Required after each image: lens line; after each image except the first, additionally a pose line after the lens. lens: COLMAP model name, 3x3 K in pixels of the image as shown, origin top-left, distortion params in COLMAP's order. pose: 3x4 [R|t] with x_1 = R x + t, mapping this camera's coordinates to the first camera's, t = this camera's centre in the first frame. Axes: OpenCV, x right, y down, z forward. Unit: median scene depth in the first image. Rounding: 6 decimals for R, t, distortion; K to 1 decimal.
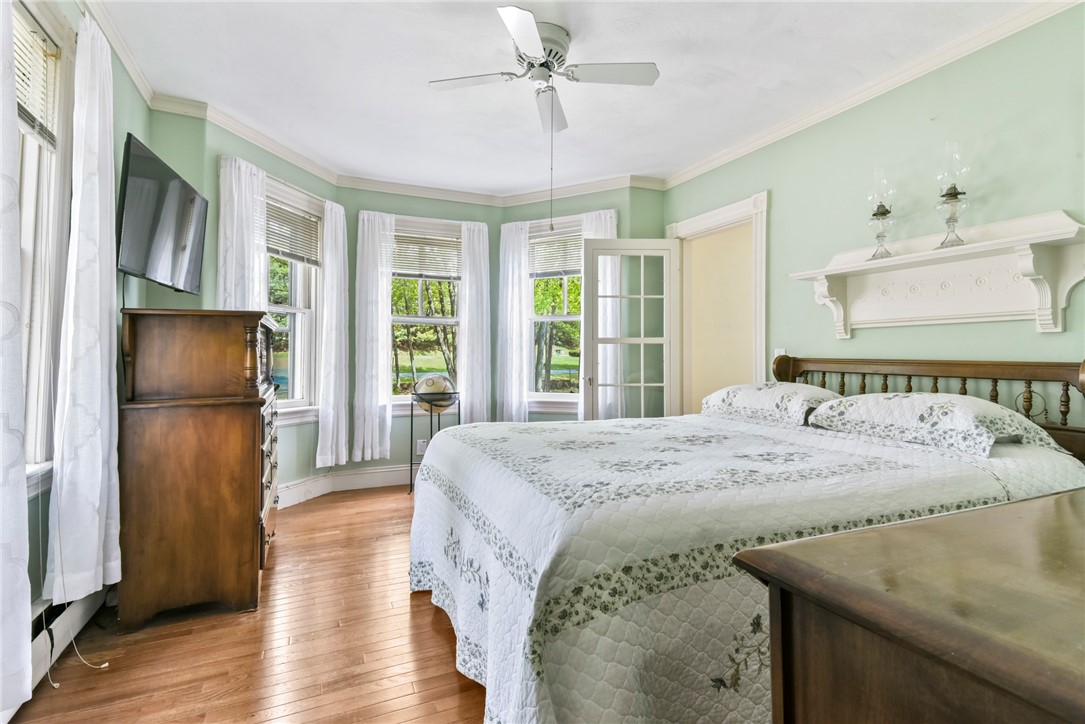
lens RADIAL K [[524.3, 0, 543.7], [0, 524.3, 356.6], [0, 0, 1]] dist [0.000646, 0.000028]
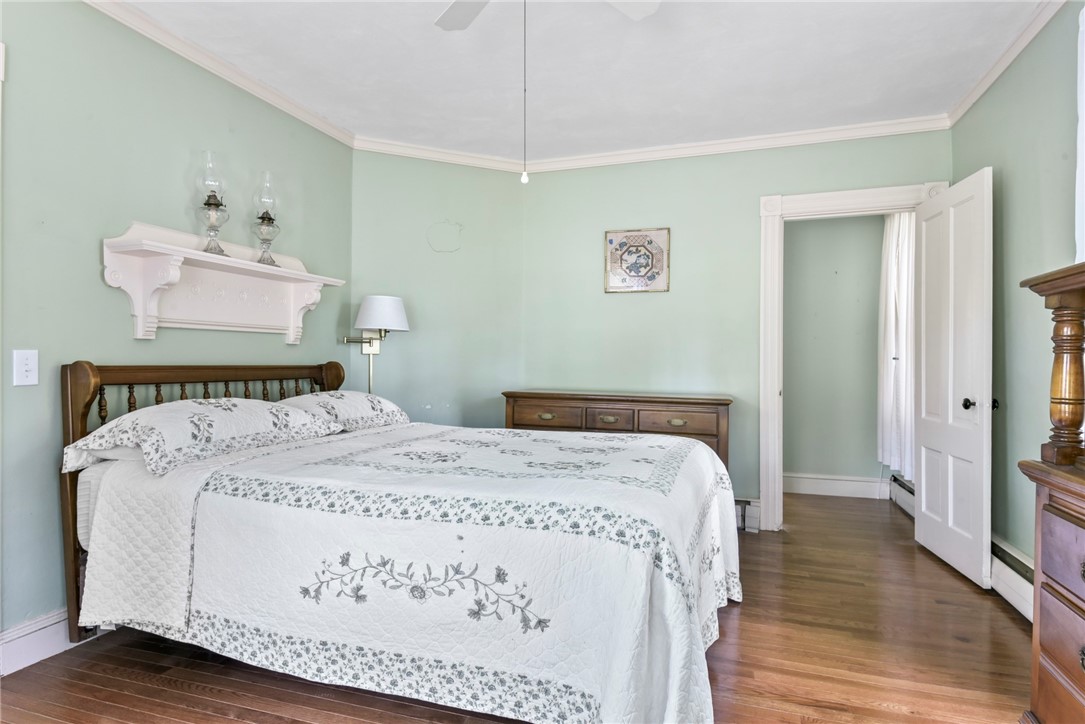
lens RADIAL K [[589.8, 0, 542.4], [0, 589.8, 361.3], [0, 0, 1]] dist [0.000428, 0.000068]
pose [[-0.740413, -0.005161, 0.672133, -0.488293], [0.001873, 0.999951, 0.009741, -0.011016], [-0.672150, 0.008471, -0.740367, 1.441210]]
